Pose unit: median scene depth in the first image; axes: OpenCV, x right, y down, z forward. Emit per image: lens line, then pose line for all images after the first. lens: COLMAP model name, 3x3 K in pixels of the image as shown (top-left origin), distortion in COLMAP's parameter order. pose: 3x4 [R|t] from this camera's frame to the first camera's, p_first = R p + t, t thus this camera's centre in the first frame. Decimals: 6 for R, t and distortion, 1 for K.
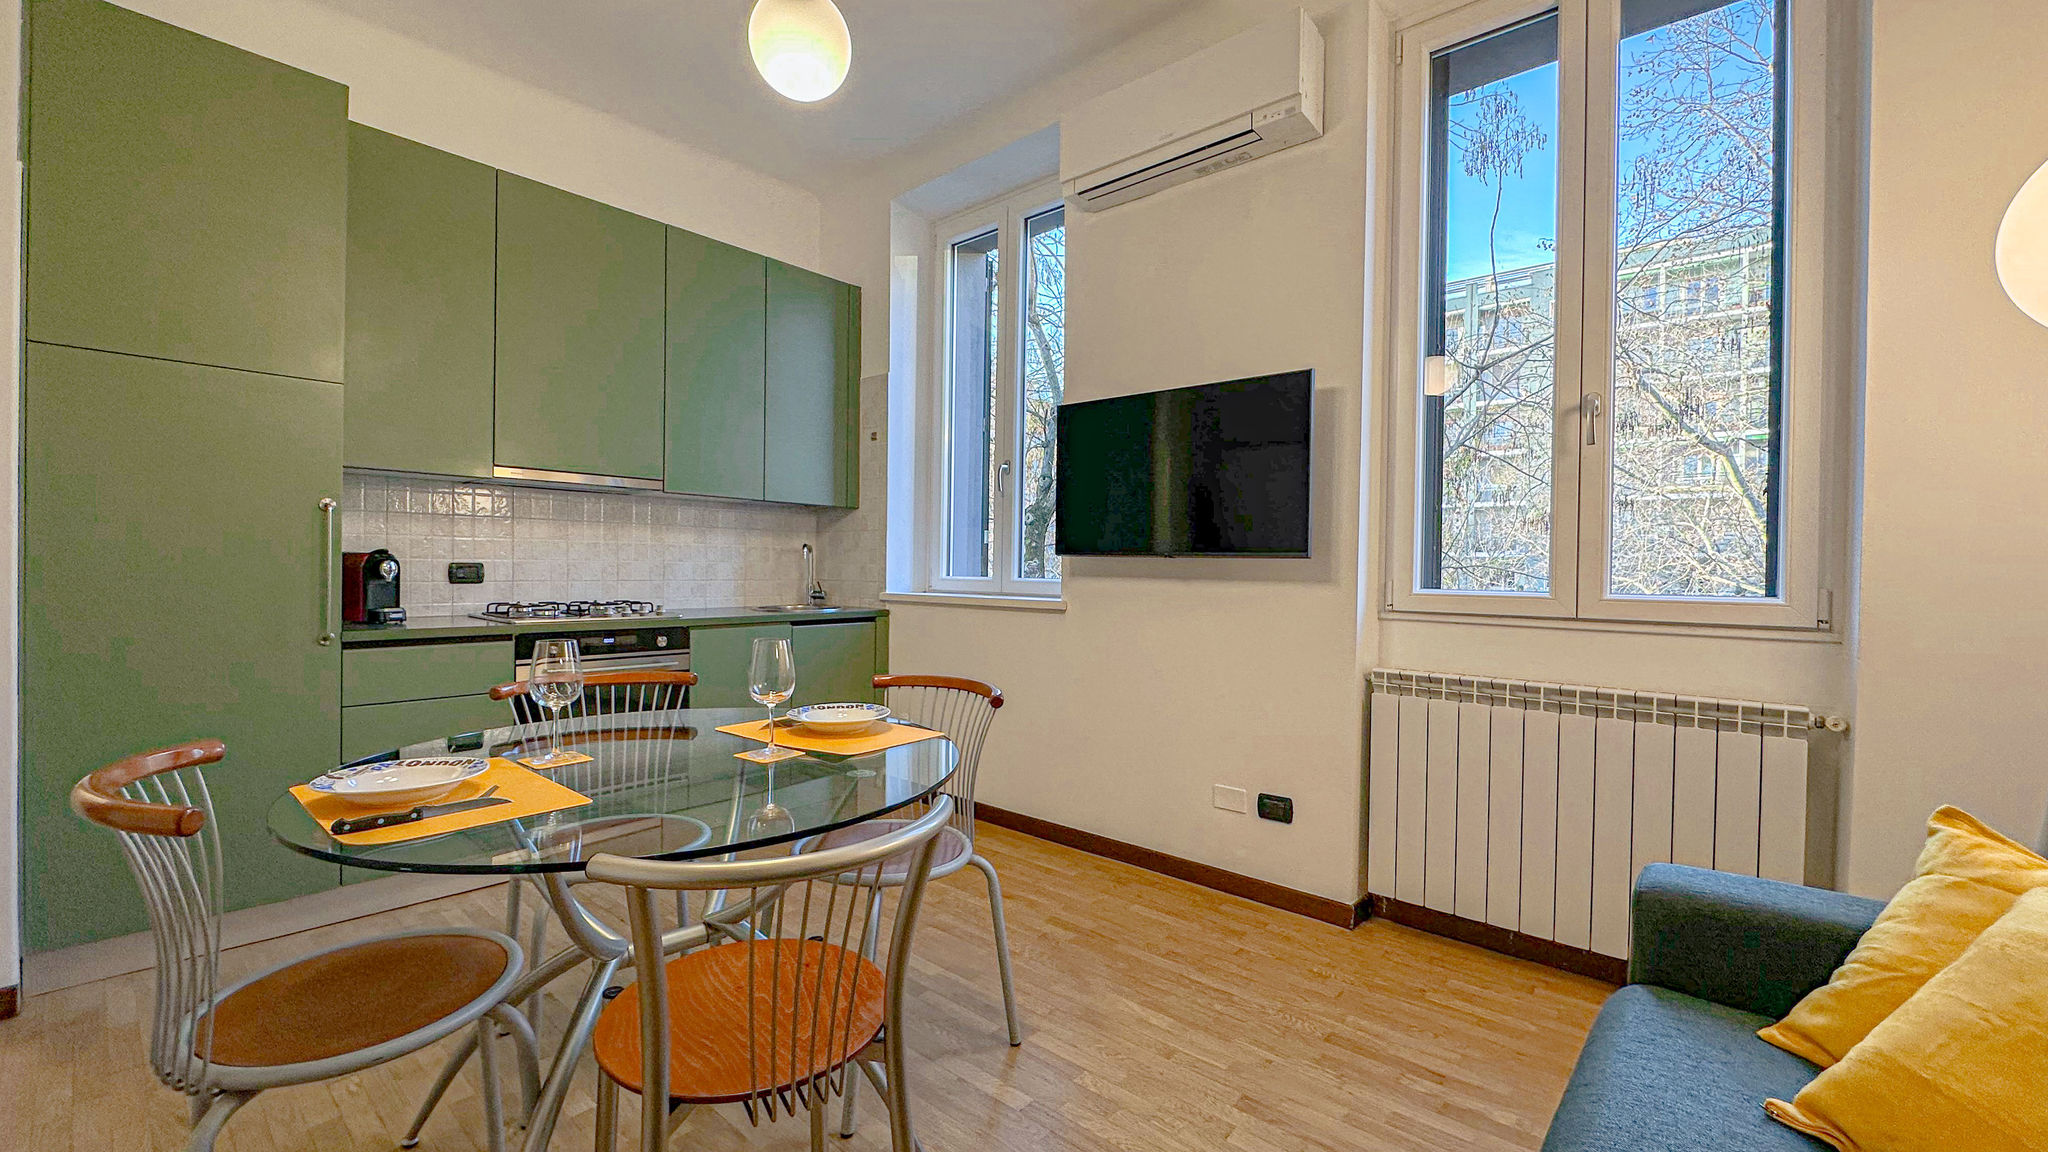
lens RADIAL K [[821.1, 0, 1024.0], [0, 821.1, 576.0], [0, 0, 1]] dist [0.000082, -0.001074]
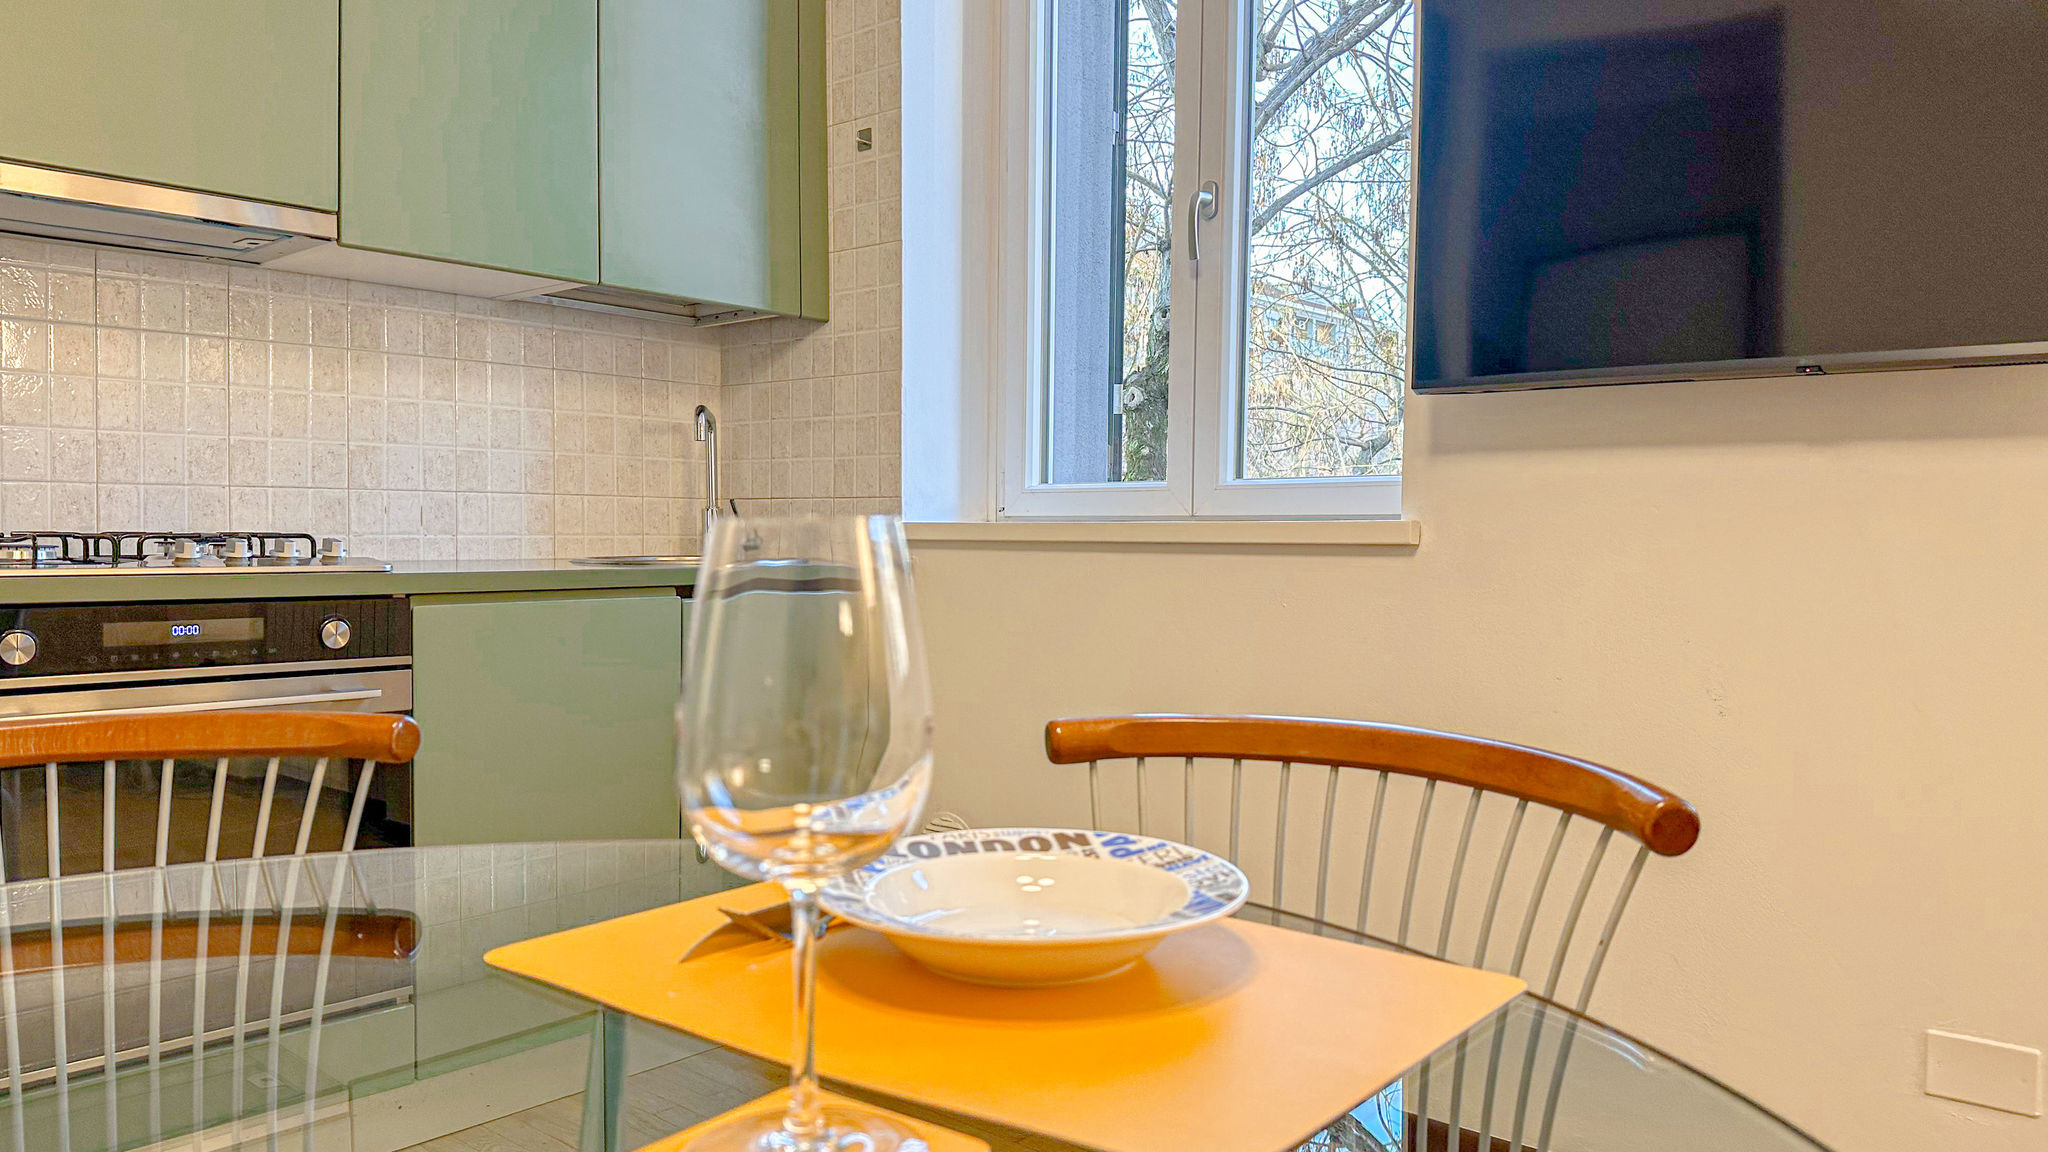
lens RADIAL K [[1449.2, 0, 1024.0], [0, 1449.2, 576.0], [0, 0, 1]] dist [0.031996, -0.001034]
pose [[0.999972, -0.006655, -0.003282, -0.151605], [0.006712, 0.999825, 0.017464, 0.050684], [0.003166, -0.017485, 0.999842, 0.403264]]
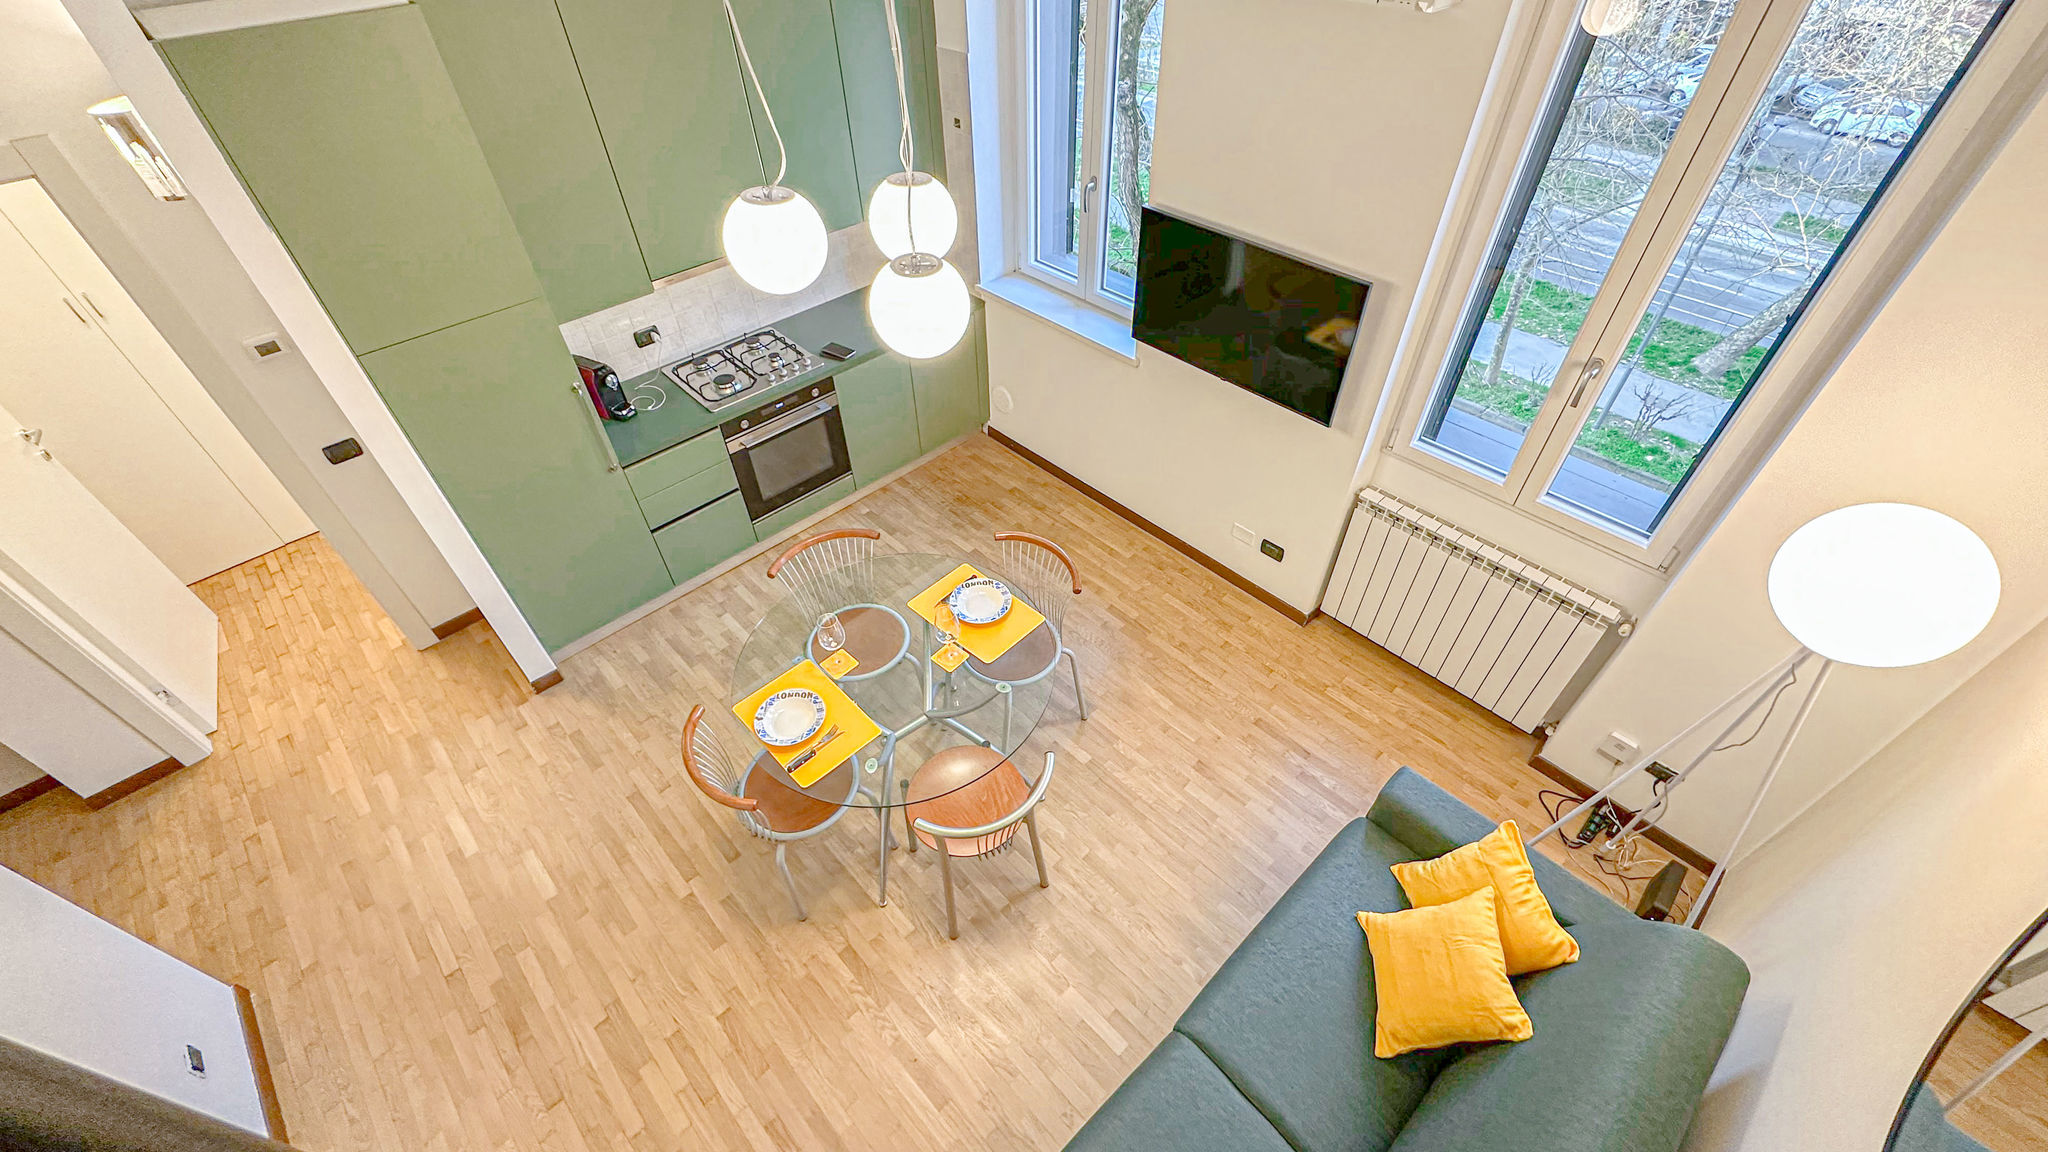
lens RADIAL K [[811.7, 0, 1024.0], [0, 811.7, 576.0], [0, 0, 1]] dist [0.001627, -0.000055]
pose [[0.995600, 0.040158, -0.084664, -0.001684], [0.029642, 0.722145, 0.691107, -0.657900], [0.088893, -0.690575, 0.717777, -0.079624]]
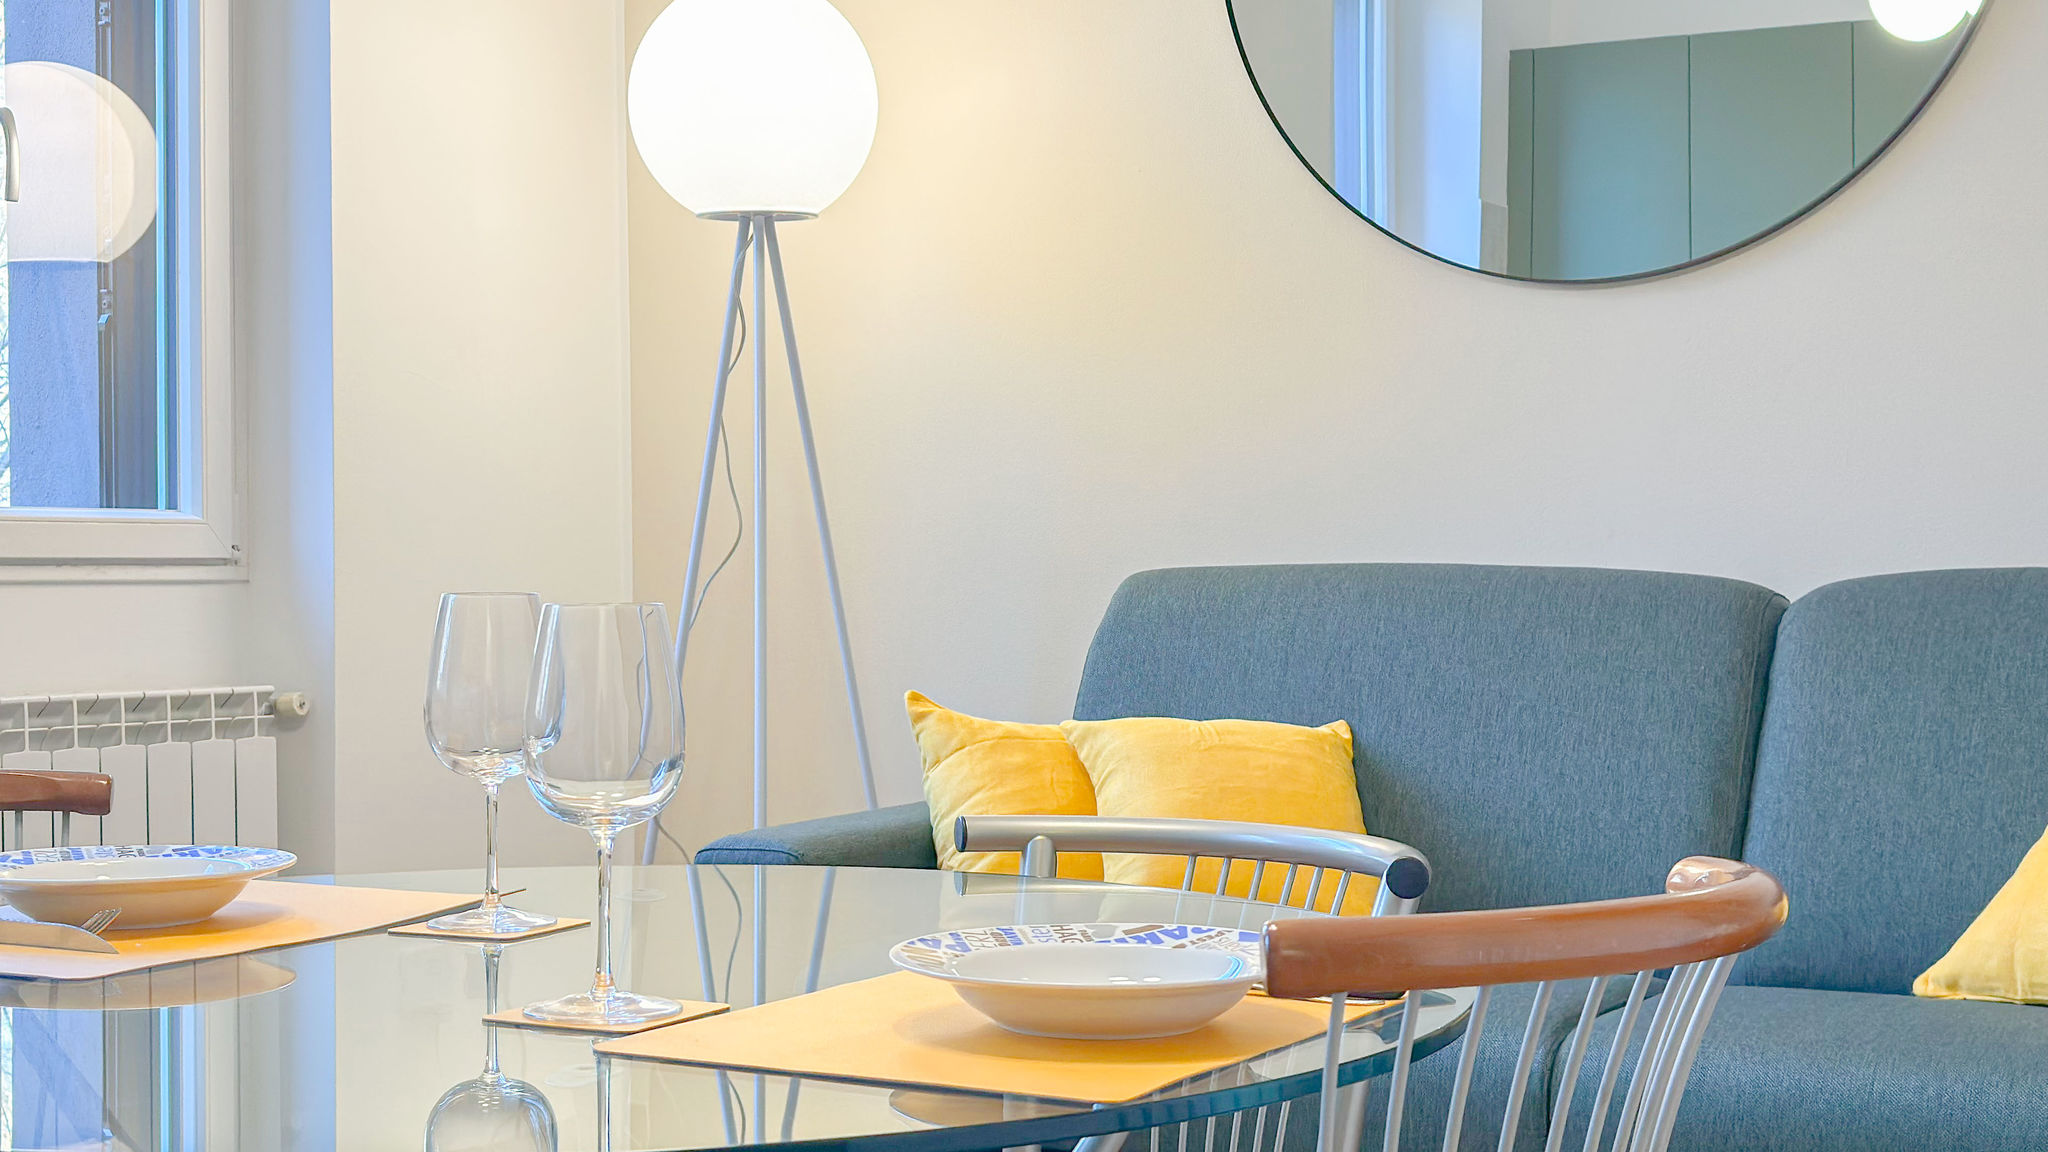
lens RADIAL K [[2827.7, 0, 1024.0], [0, 2827.7, 576.0], [0, 0, 1]] dist [0.156419, -0.596486]
pose [[-0.194043, -0.021815, 0.980751, -0.880630], [0.010591, 0.999648, 0.024331, 0.021688], [-0.980936, 0.015108, -0.193743, 0.590551]]
